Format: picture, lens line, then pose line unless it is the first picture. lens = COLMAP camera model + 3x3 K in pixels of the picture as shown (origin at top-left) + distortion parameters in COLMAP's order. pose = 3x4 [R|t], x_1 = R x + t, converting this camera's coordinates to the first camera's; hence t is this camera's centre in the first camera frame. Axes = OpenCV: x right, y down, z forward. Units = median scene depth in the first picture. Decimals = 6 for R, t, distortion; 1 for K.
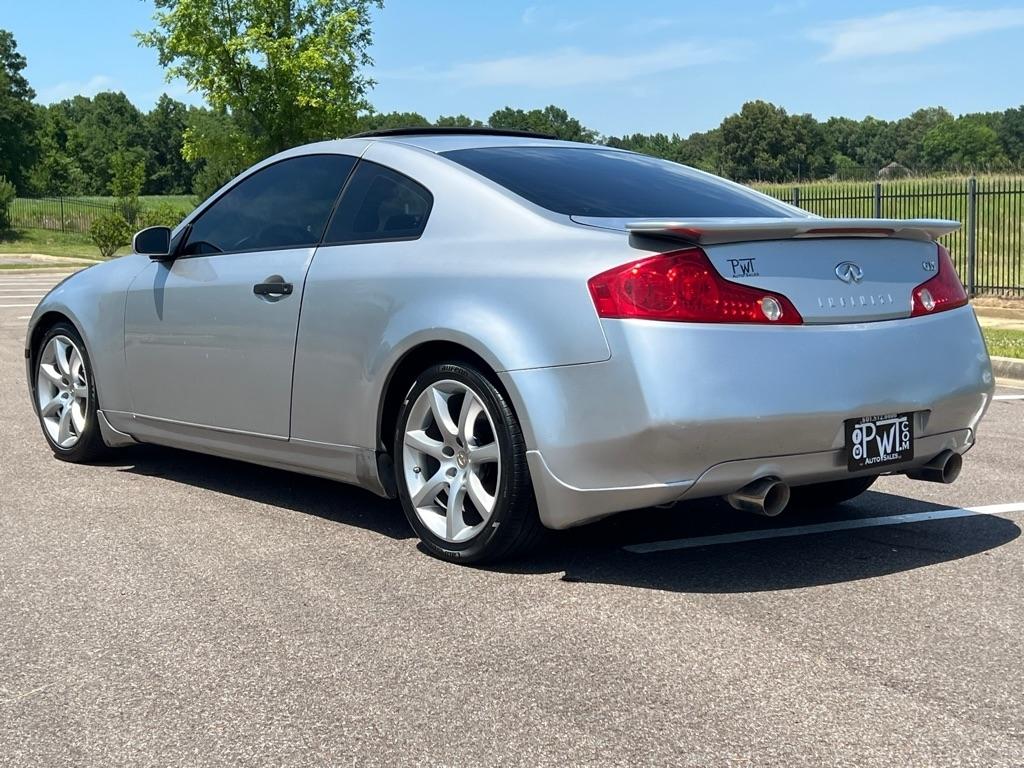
lens RADIAL K [[1550.4, 0, 512.0], [0, 1550.4, 384.0], [0, 0, 1]] dist [0.236123, -0.898156]
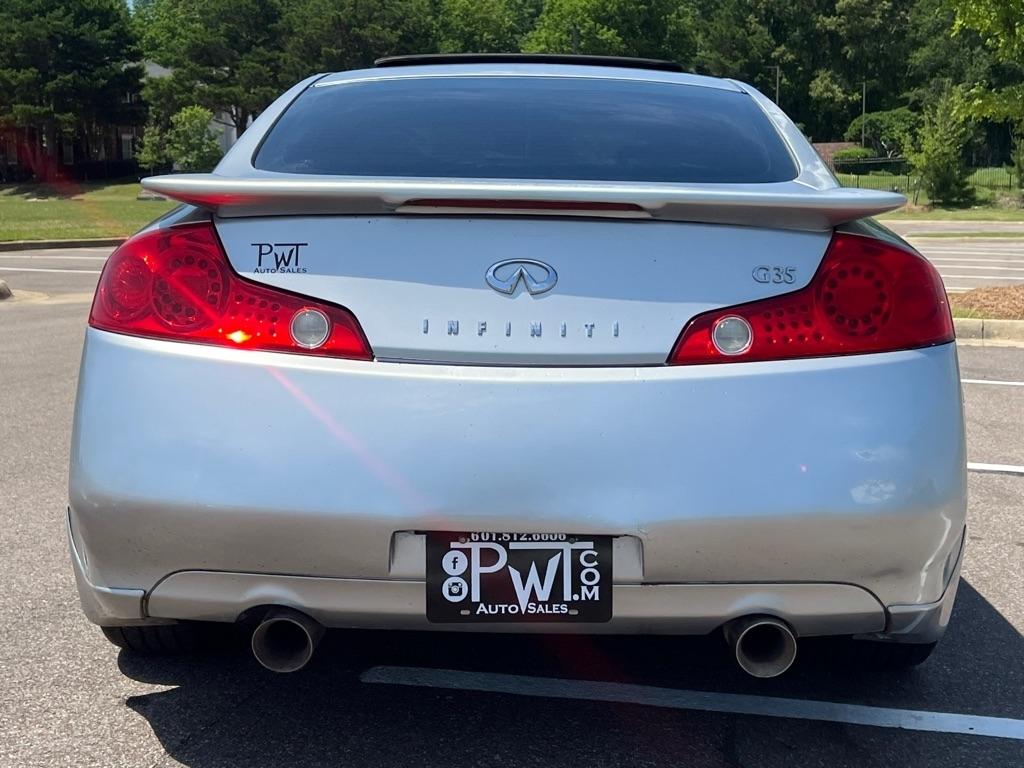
lens RADIAL K [[1550.4, 0, 512.0], [0, 1550.4, 384.0], [0, 0, 1]] dist [0.236123, -0.898156]
pose [[0.775502, 0.095741, -0.624044, 0.581882], [-0.085479, 0.995256, 0.046467, -0.059508], [0.625532, 0.017307, 0.780006, 0.563556]]
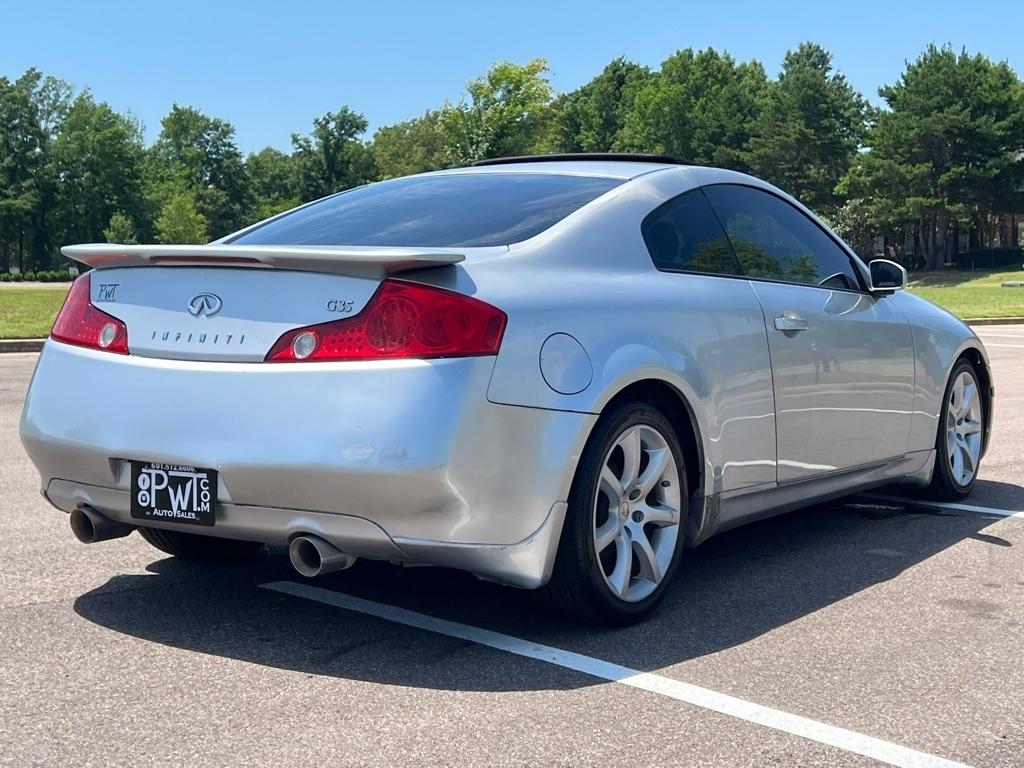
lens RADIAL K [[1550.4, 0, 512.0], [0, 1550.4, 384.0], [0, 0, 1]] dist [0.236123, -0.898156]
pose [[0.287462, 0.079956, -0.954449, 1.146492], [-0.110374, 0.992636, 0.049912, -0.092224], [0.951411, 0.090999, 0.294171, 0.923393]]
